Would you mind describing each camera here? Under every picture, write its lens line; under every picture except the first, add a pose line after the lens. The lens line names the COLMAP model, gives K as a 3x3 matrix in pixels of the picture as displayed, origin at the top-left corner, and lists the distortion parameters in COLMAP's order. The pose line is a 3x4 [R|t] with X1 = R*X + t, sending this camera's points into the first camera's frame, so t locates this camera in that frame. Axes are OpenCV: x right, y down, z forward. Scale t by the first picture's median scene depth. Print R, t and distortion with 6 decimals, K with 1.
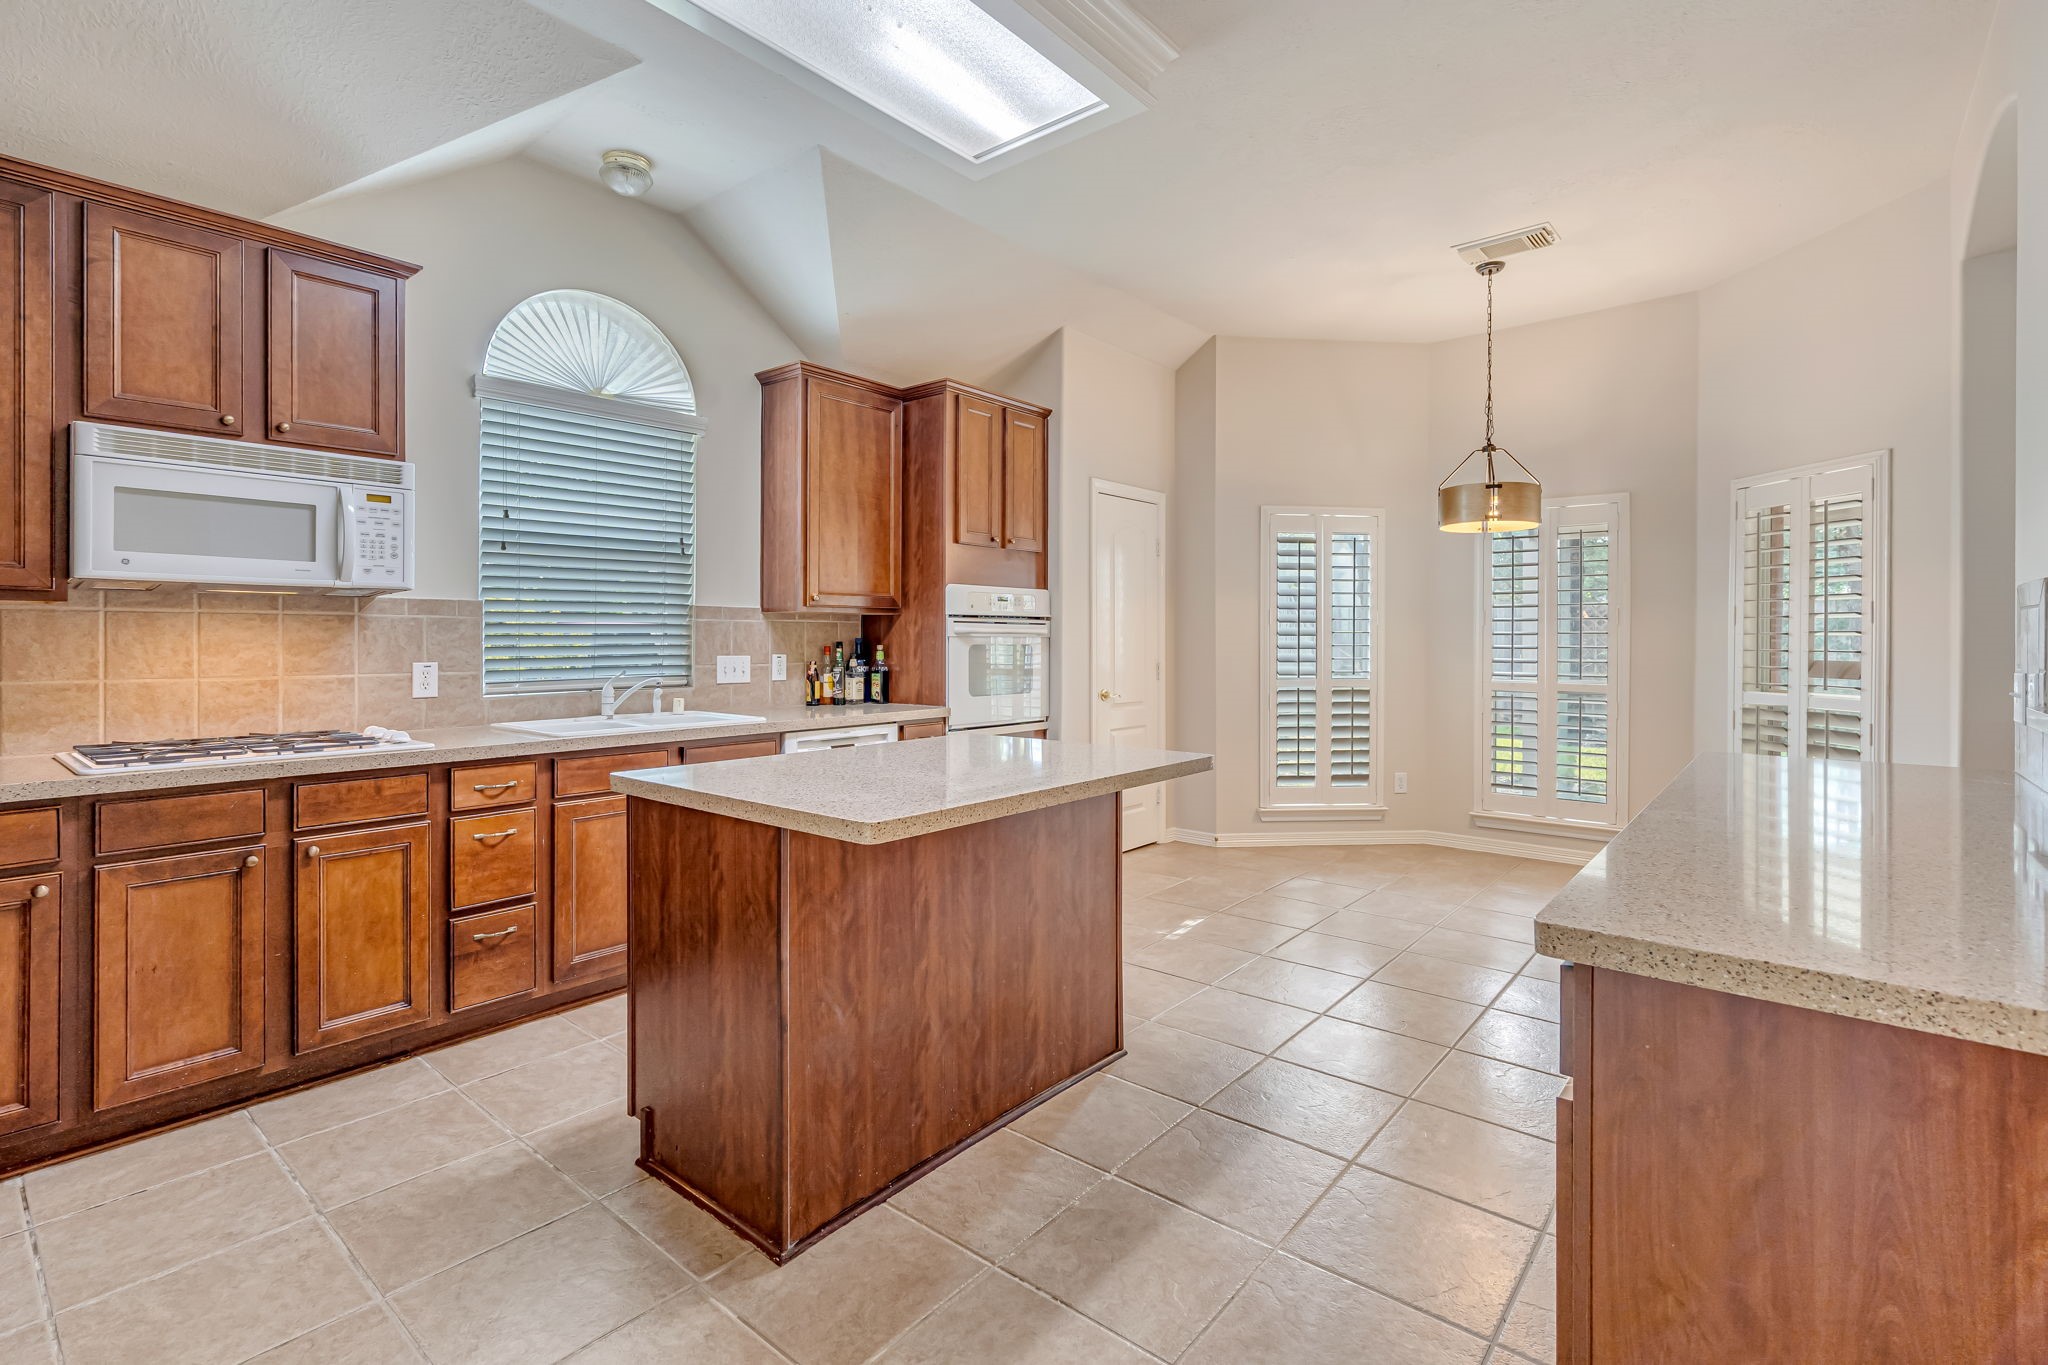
lens RADIAL K [[948.4, 0, 1018.7], [0, 948.4, 636.1], [0, 0, 1]] dist [-0.000420, -0.000061]
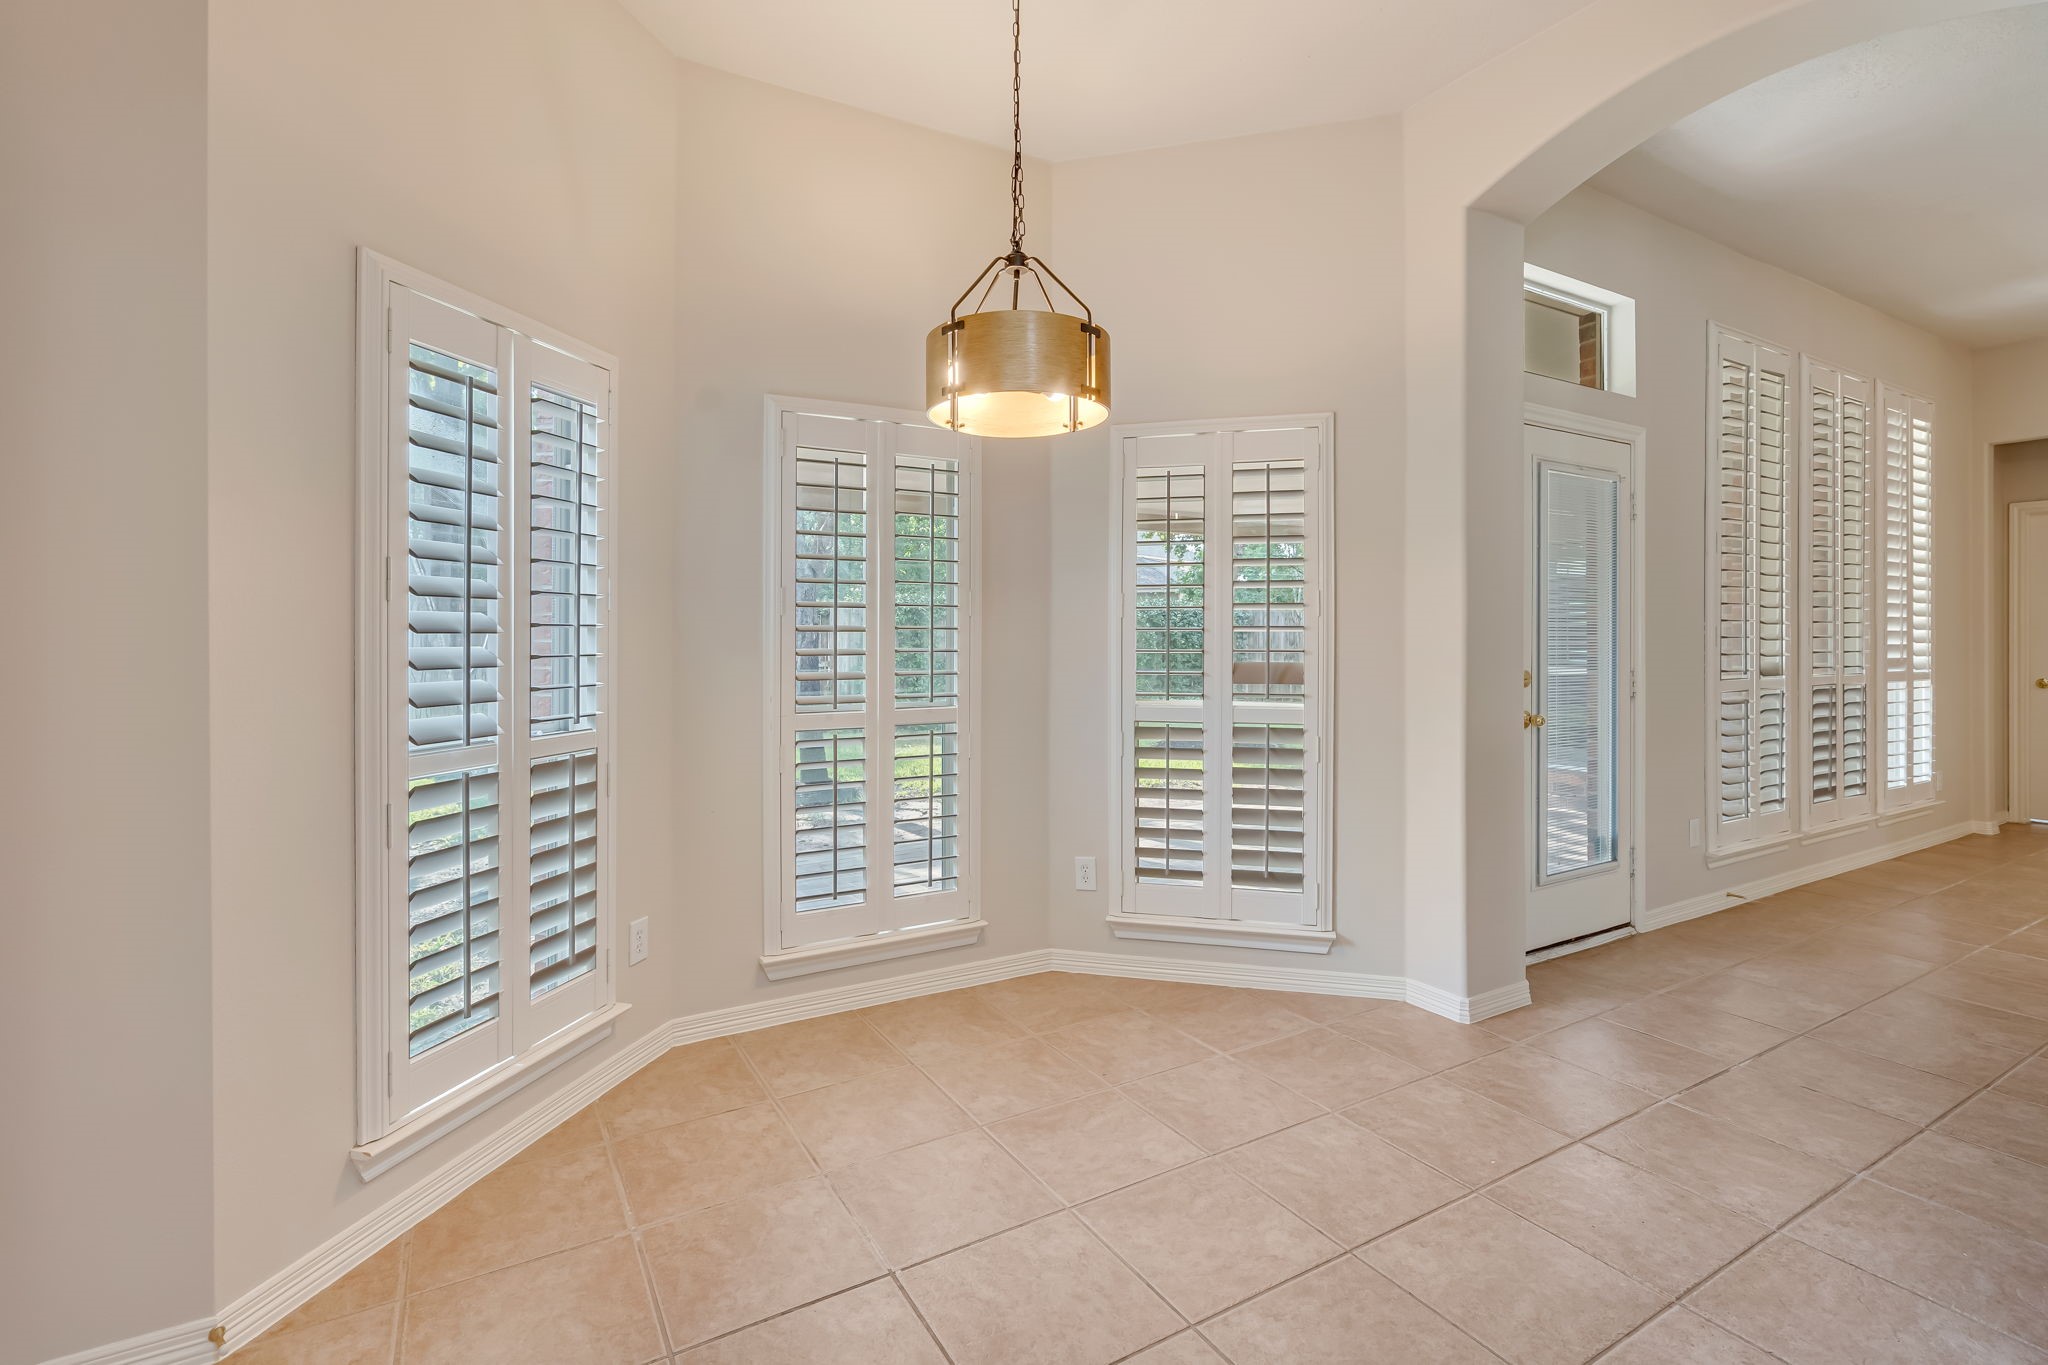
lens RADIAL K [[948.4, 0, 1018.7], [0, 948.4, 636.1], [0, 0, 1]] dist [-0.000420, -0.000061]
pose [[0.330200, -0.003120, 0.943906, 0.019134], [0.002163, 0.999994, 0.002548, 0.000696], [-0.943909, 0.001200, 0.330205, 0.822349]]
